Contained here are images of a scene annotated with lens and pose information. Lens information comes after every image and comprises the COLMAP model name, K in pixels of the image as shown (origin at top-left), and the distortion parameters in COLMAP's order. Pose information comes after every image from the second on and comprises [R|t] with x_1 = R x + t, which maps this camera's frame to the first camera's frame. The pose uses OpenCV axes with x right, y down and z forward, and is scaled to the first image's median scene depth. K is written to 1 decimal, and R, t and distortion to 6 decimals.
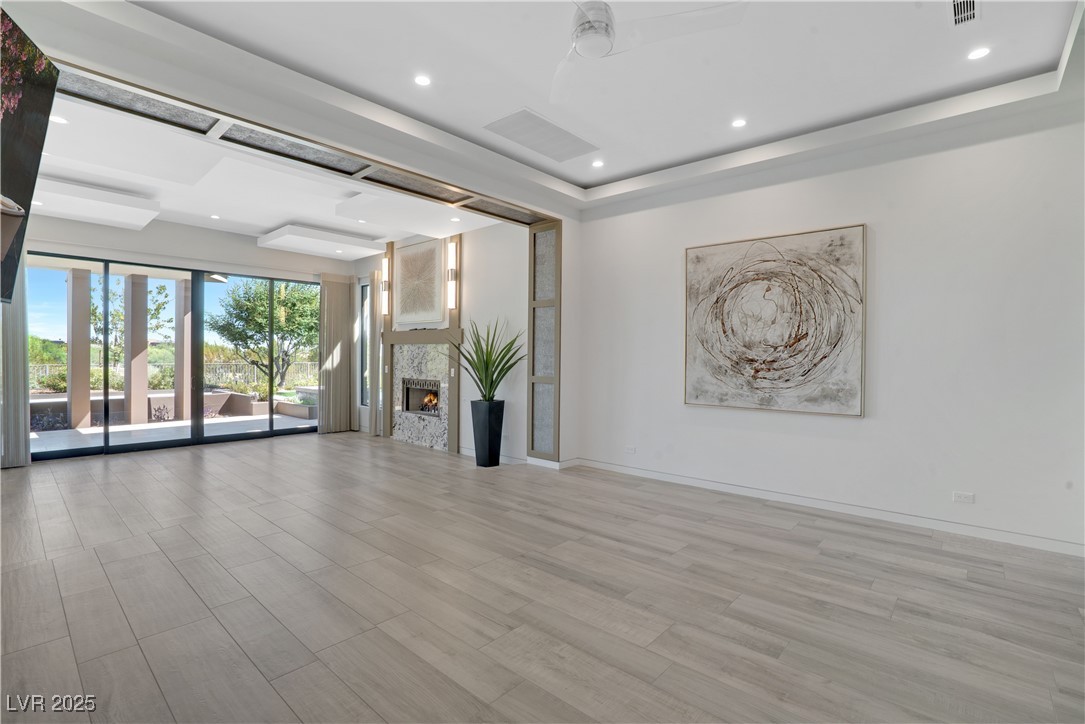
lens RADIAL K [[503.6, 0, 538.0], [0, 503.6, 362.1], [0, 0, 1]] dist [-0.026912, -0.000093]
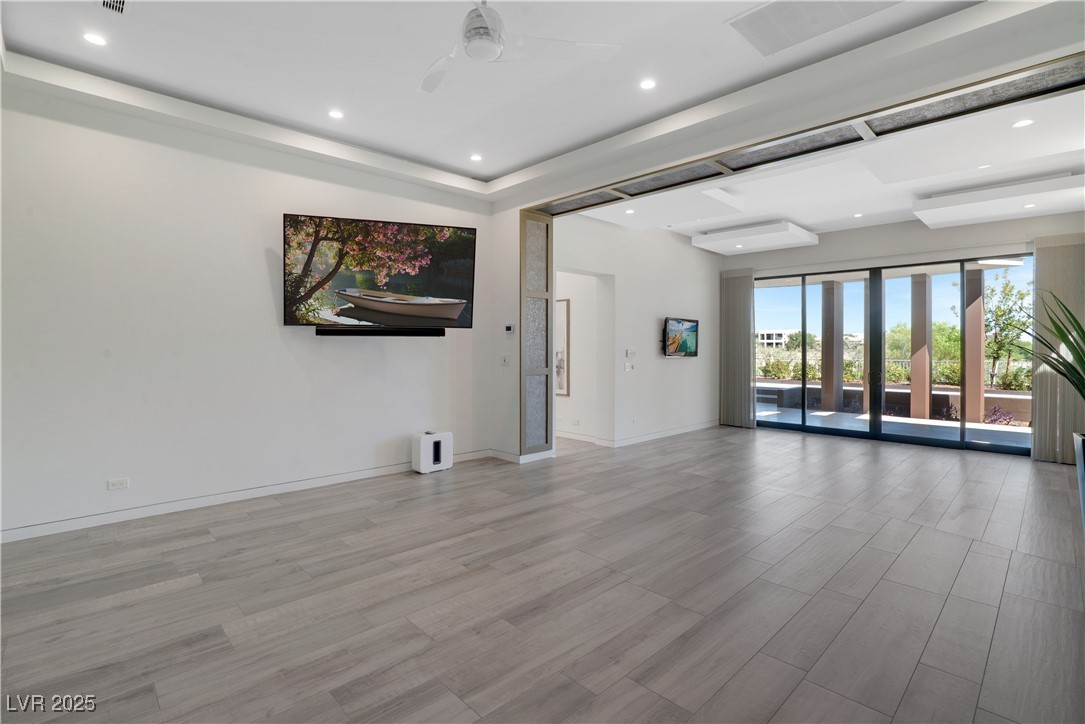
lens RADIAL K [[503.6, 0, 548.2], [0, 503.6, 346.6], [0, 0, 1]] dist [-0.026912, -0.000093]
pose [[-0.066761, -0.011492, -0.997703, 0.365423], [-0.016555, 0.999809, -0.010409, -0.001891], [0.997632, 0.015822, -0.066938, 0.392343]]
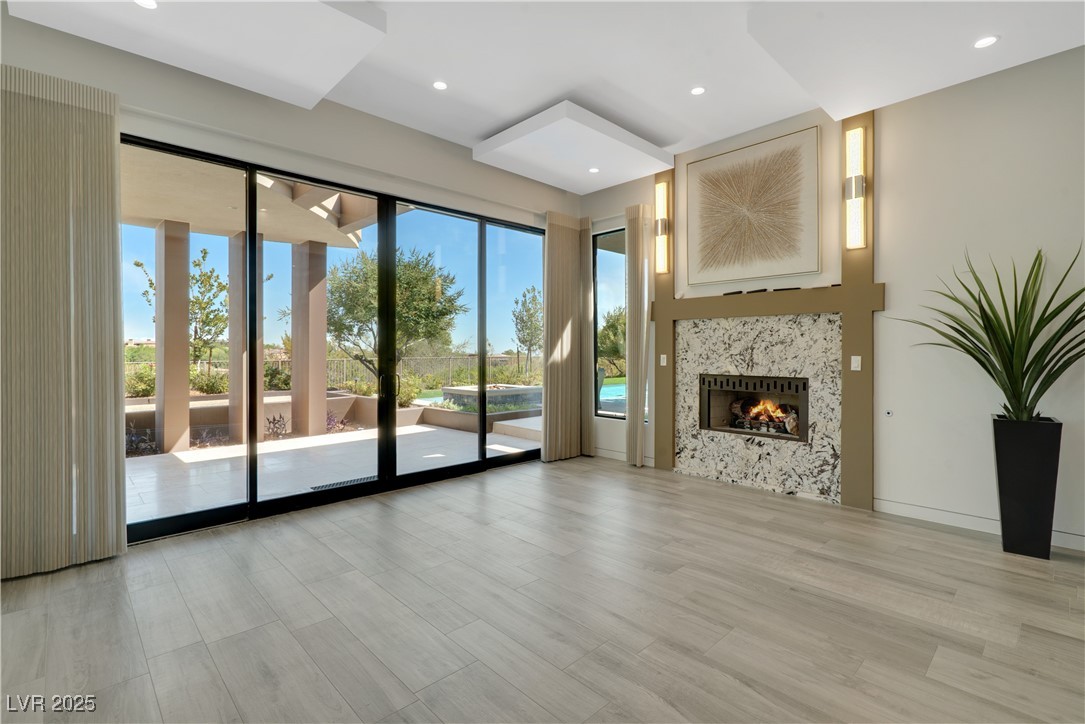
lens RADIAL K [[503.6, 0, 545.6], [0, 503.6, 355.9], [0, 0, 1]] dist [-0.026912, -0.000093]
pose [[0.998194, -0.009932, -0.059240, -0.450948], [0.009679, 0.999943, -0.004554, 0.011186], [0.059282, 0.003973, 0.998233, 0.405306]]
